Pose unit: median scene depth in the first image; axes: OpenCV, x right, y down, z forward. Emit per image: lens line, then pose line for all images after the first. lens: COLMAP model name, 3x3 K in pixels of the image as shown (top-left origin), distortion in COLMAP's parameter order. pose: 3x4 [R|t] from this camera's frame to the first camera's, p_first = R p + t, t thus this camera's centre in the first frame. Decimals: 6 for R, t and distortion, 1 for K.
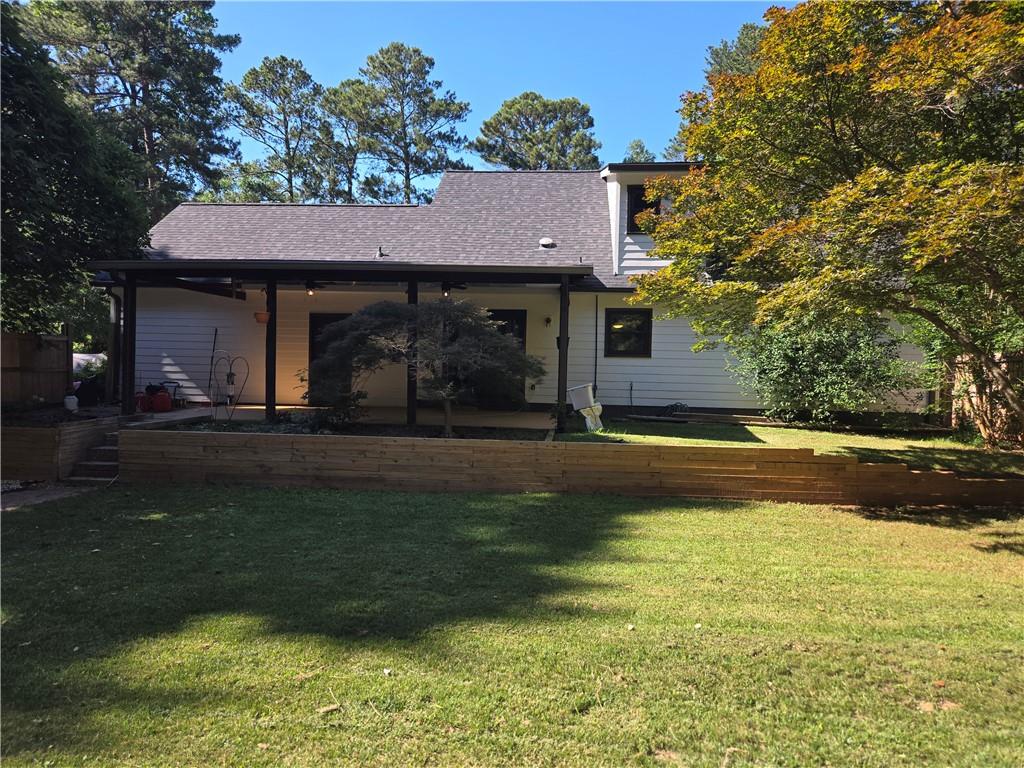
lens RADIAL K [[698.7, 0, 512.0], [0, 698.7, 384.0], [0, 0, 1]] dist [0.067094, -0.063944]
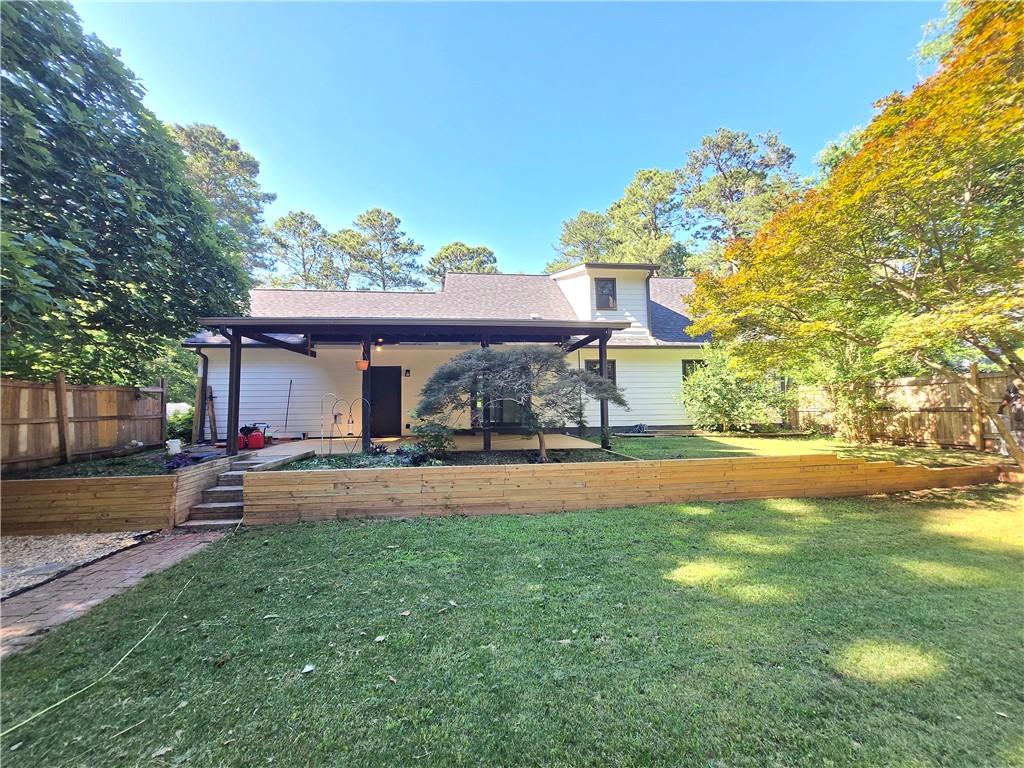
lens RADIAL K [[404.4, 0, 512.8], [0, 404.4, 382.3], [0, 0, 1]] dist [0.000078, -0.000004]
pose [[0.979404, -0.020675, 0.200847, -0.067485], [0.036511, 0.996480, -0.075467, -0.001541], [-0.198579, 0.081246, 0.976712, 0.079946]]
